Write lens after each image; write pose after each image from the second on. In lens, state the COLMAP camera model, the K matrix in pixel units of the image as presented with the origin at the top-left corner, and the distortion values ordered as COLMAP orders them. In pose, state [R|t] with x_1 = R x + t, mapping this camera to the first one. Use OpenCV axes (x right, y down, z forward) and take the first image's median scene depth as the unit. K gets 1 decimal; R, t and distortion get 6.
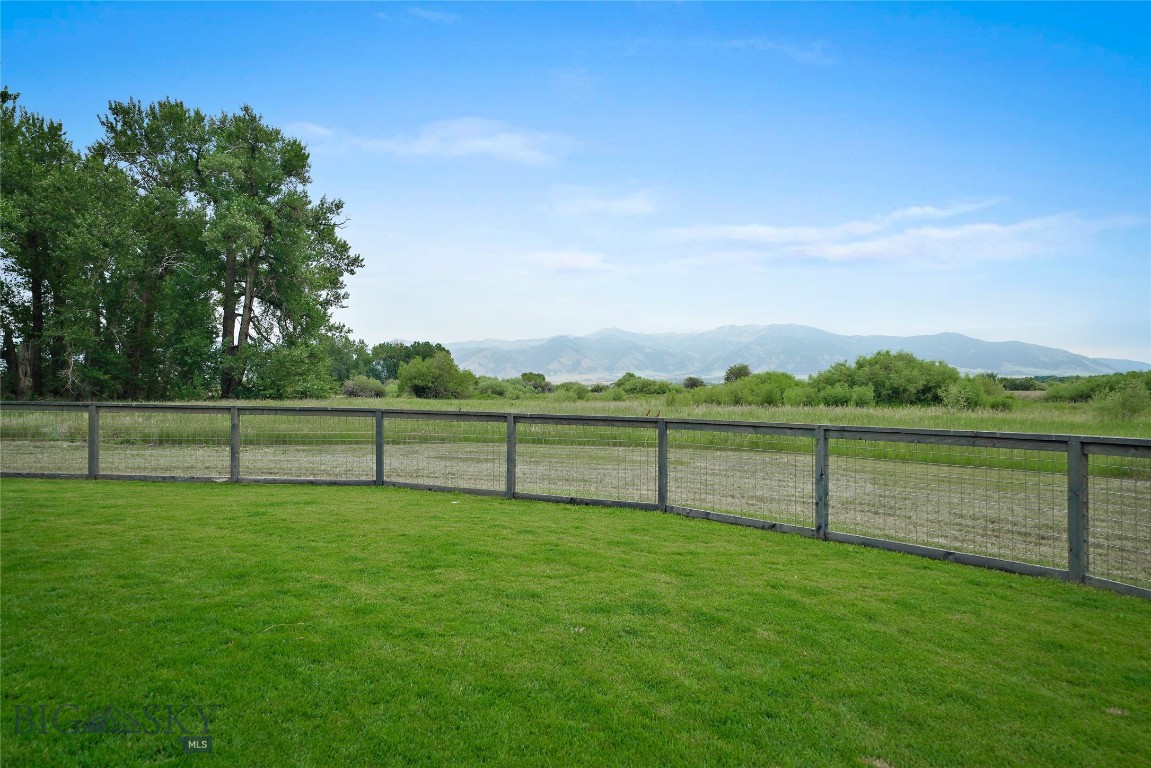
lens RADIAL K [[746.4, 0, 575.5], [0, 746.4, 384.0], [0, 0, 1]] dist [0.035127, -0.003890]
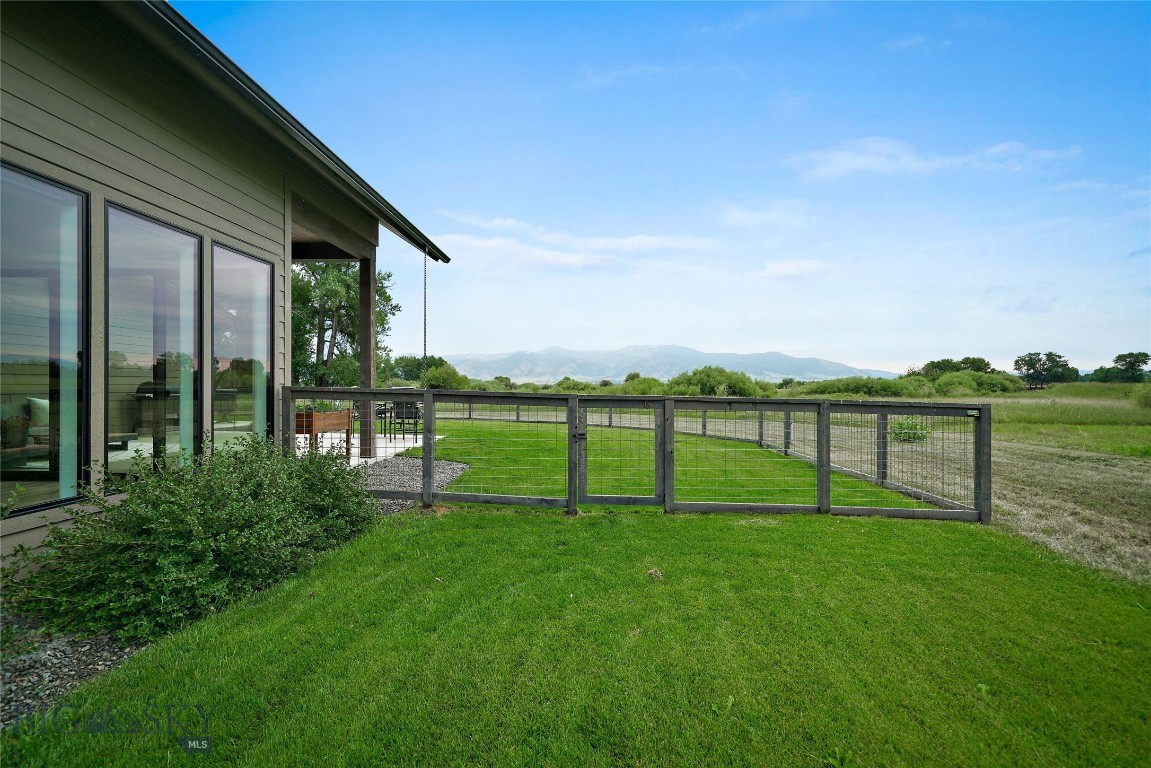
lens RADIAL K [[505.5, 0, 573.7], [0, 505.5, 385.0], [0, 0, 1]] dist [0.013283, 0.000448]
pose [[0.996360, 0.003219, 0.085189, -0.005445], [-0.003354, 0.999993, 0.001446, 0.000267], [-0.085184, -0.001726, 0.996364, -0.145867]]
